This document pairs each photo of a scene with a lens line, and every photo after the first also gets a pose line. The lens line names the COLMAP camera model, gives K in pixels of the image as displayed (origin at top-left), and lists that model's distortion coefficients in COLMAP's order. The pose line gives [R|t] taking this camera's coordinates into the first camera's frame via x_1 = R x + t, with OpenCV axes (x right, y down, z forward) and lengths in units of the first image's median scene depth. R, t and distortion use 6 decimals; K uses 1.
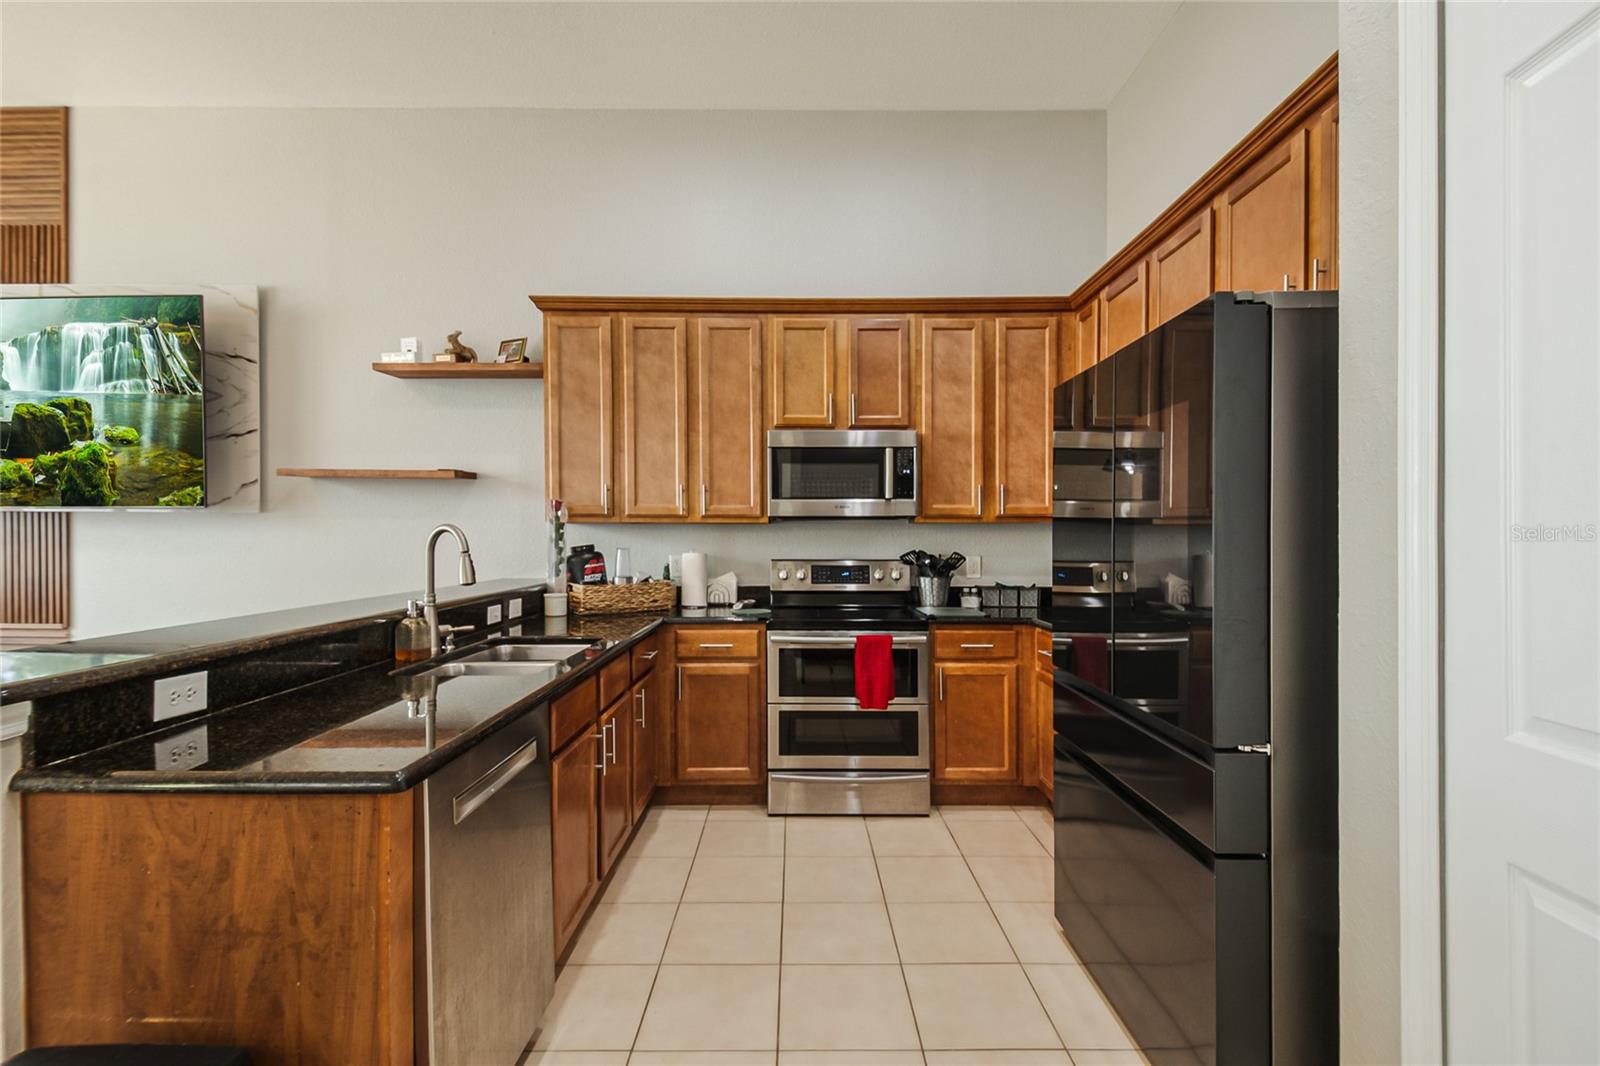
lens RADIAL K [[721.0, 0, 809.2], [0, 721.0, 539.3], [0, 0, 1]] dist [0.019869, -0.020117]
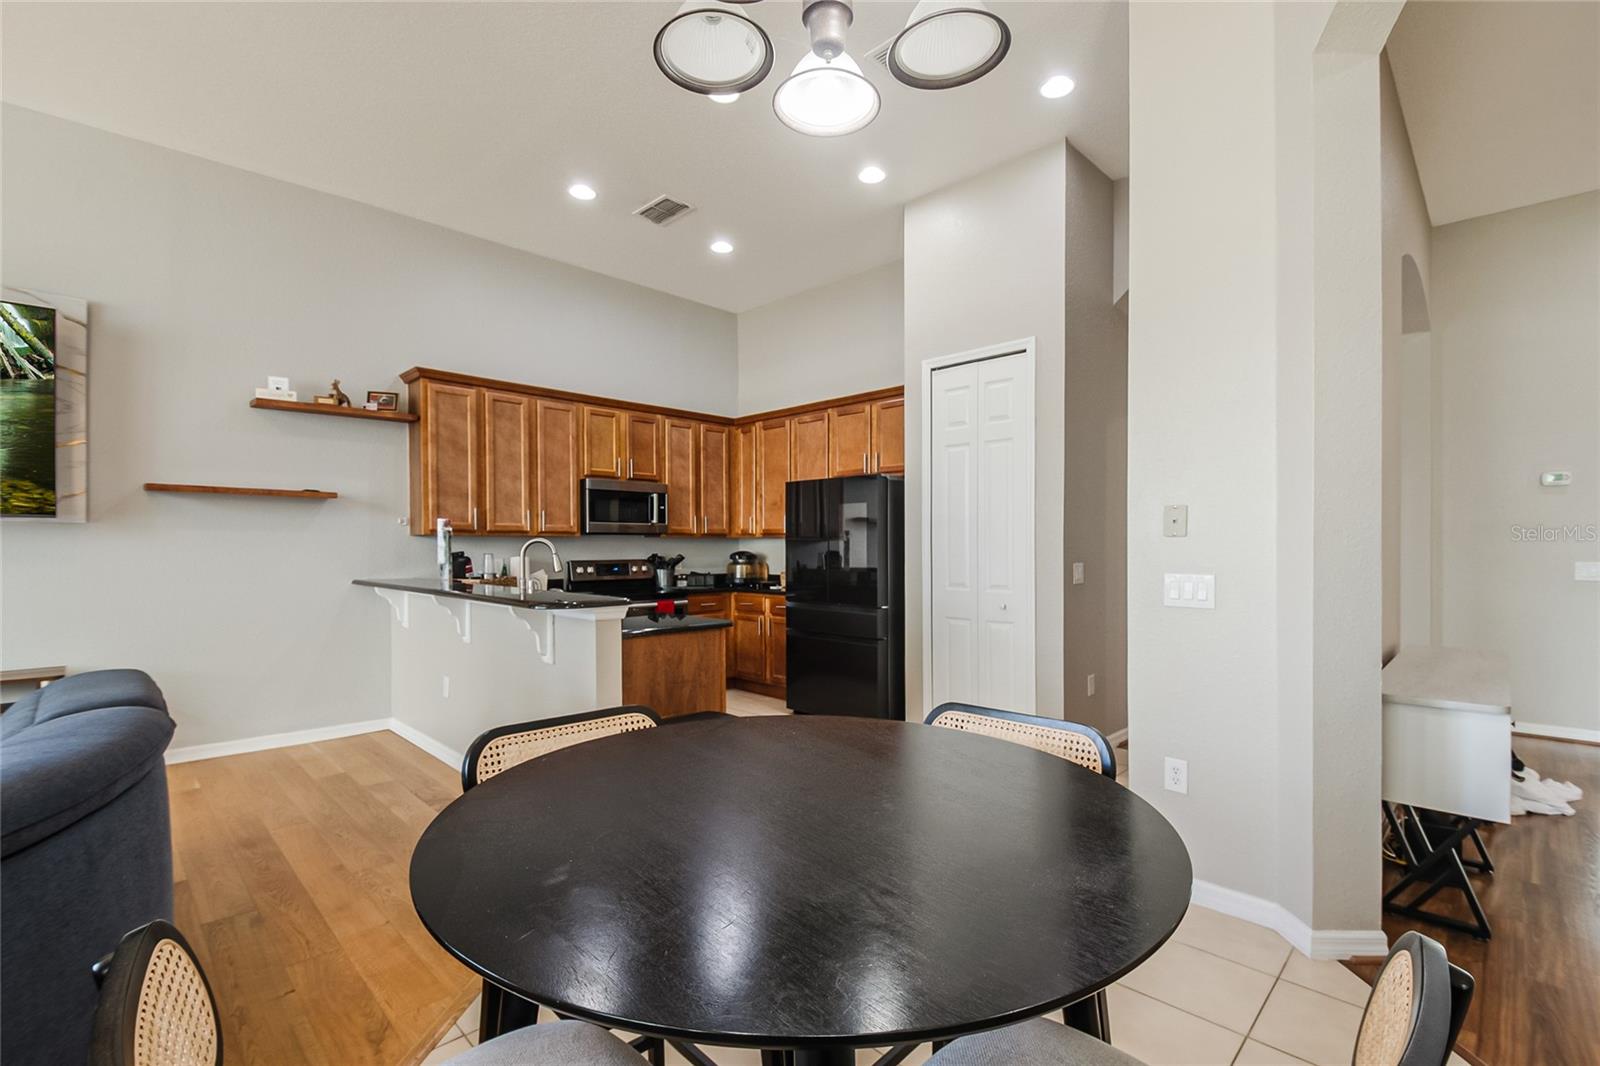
lens RADIAL K [[721.0, 0, 809.2], [0, 721.0, 539.3], [0, 0, 1]] dist [0.019869, -0.020117]
pose [[0.708197, 0.003640, 0.706005, -0.809148], [0.009203, 0.999854, -0.014386, 0.009676], [-0.705955, 0.016686, 0.708060, -0.452377]]
